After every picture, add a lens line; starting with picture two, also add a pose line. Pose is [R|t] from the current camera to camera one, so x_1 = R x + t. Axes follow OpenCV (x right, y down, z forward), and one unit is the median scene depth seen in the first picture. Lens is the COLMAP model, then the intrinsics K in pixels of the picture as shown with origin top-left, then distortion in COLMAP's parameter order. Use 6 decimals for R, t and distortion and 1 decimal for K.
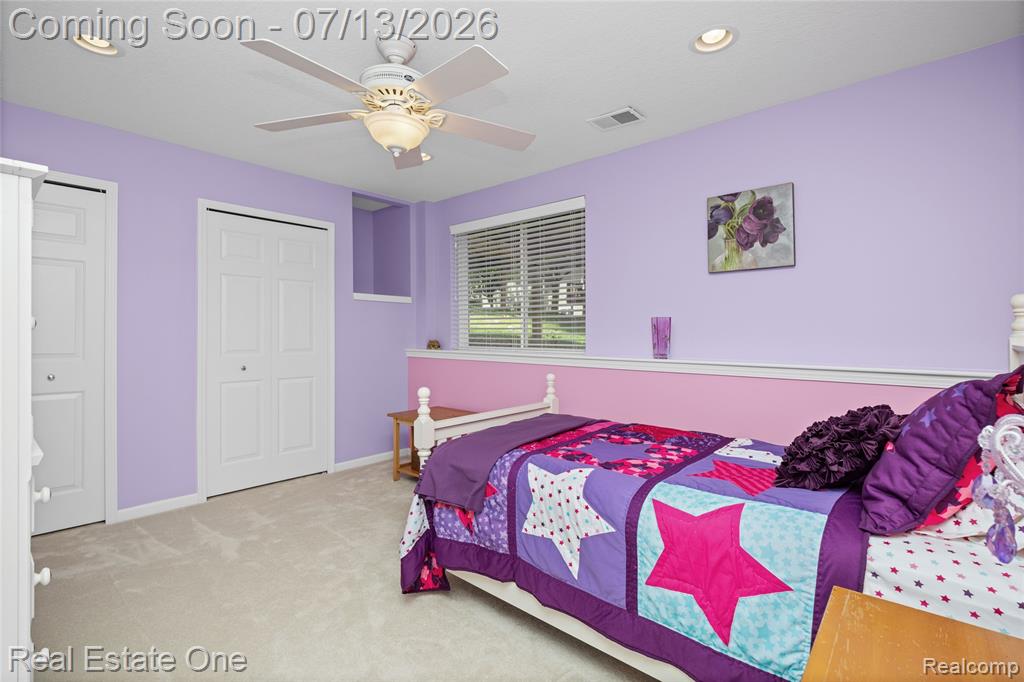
lens RADIAL K [[482.6, 0, 513.0], [0, 482.6, 335.3], [0, 0, 1]] dist [-0.001471, 0.000210]
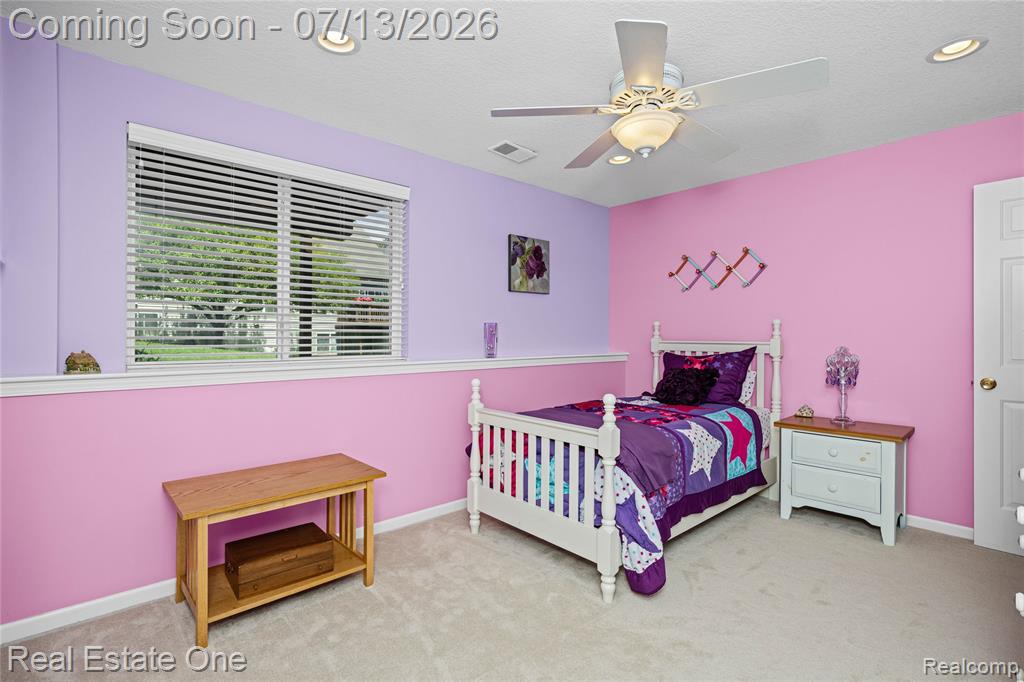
lens RADIAL K [[482.6, 0, 513.4], [0, 482.6, 337.3], [0, 0, 1]] dist [-0.001471, 0.000210]
pose [[0.092963, -0.004326, 0.995660, -0.953256], [0.006625, 0.999971, 0.003726, -0.006795], [-0.995647, 0.006250, 0.092989, 0.906225]]
